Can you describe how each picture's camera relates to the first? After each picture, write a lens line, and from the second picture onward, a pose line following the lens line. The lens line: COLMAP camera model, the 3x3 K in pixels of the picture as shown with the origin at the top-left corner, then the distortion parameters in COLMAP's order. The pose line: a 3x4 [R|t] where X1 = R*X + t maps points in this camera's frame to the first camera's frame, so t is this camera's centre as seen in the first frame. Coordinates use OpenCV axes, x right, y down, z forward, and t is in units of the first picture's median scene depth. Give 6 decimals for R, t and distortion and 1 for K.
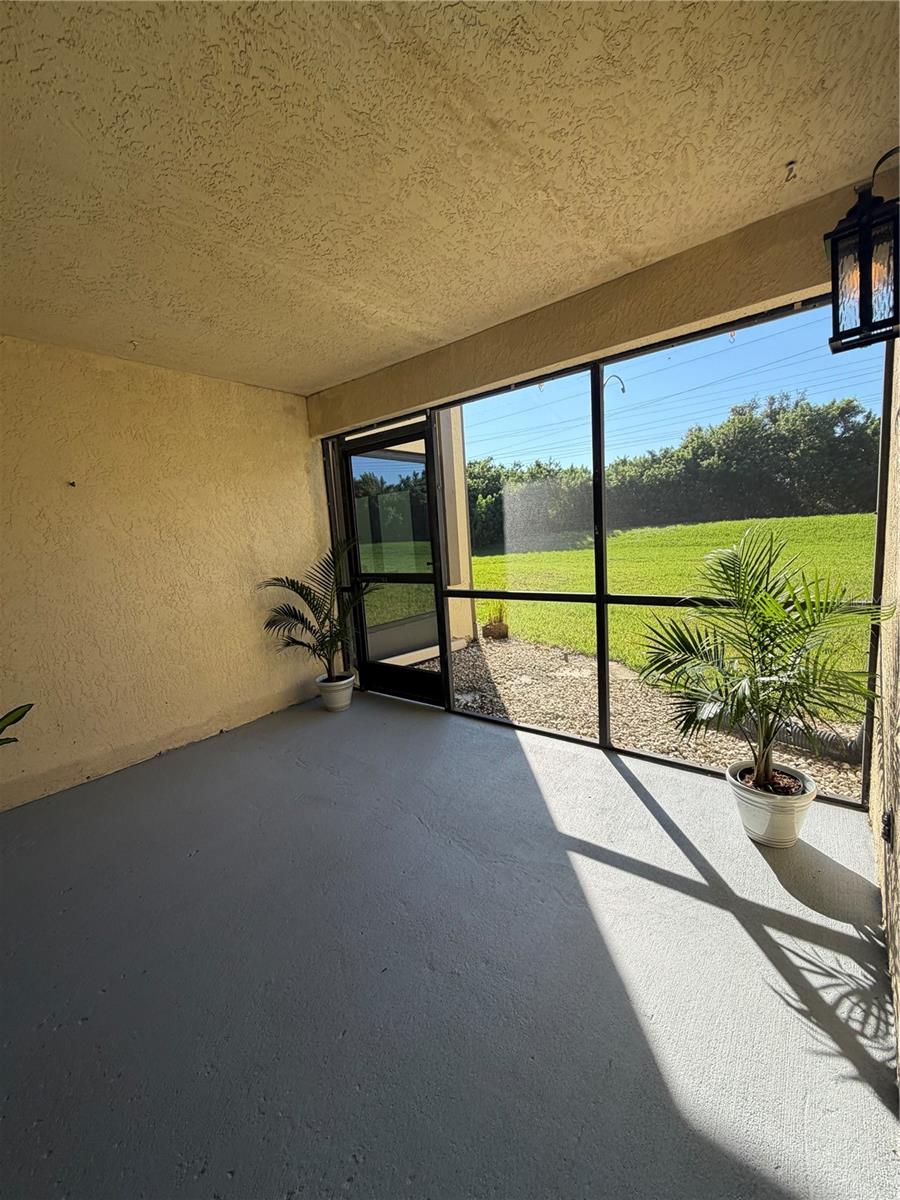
lens RADIAL K [[482.8, 0, 450.6], [0, 482.8, 599.4], [0, 0, 1]] dist [0.000299, -0.000147]
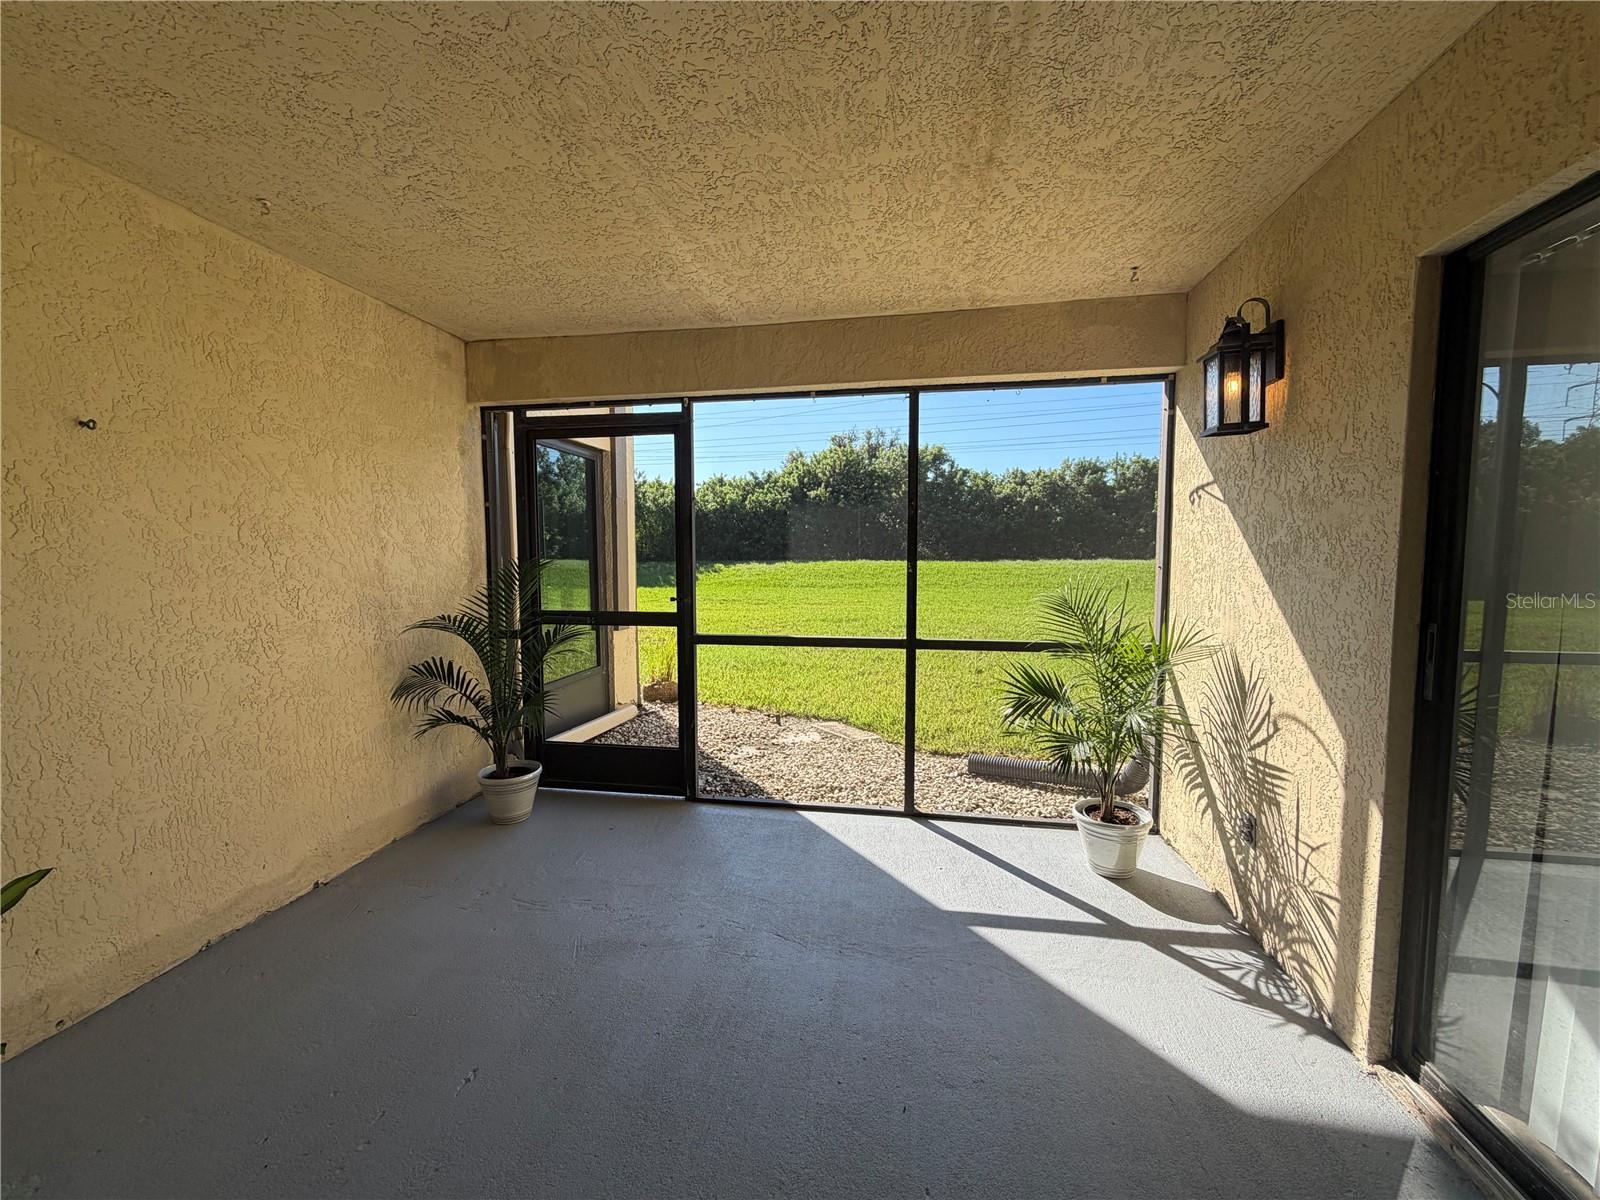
lens RADIAL K [[643.8, 0, 802.4], [0, 643.8, 599.3], [0, 0, 1]] dist [0.000299, -0.000147]
pose [[0.873590, 0.028366, 0.485836, -0.382621], [0.011698, 0.996788, -0.079232, 0.007314], [-0.486522, 0.074899, 0.870452, 0.046612]]
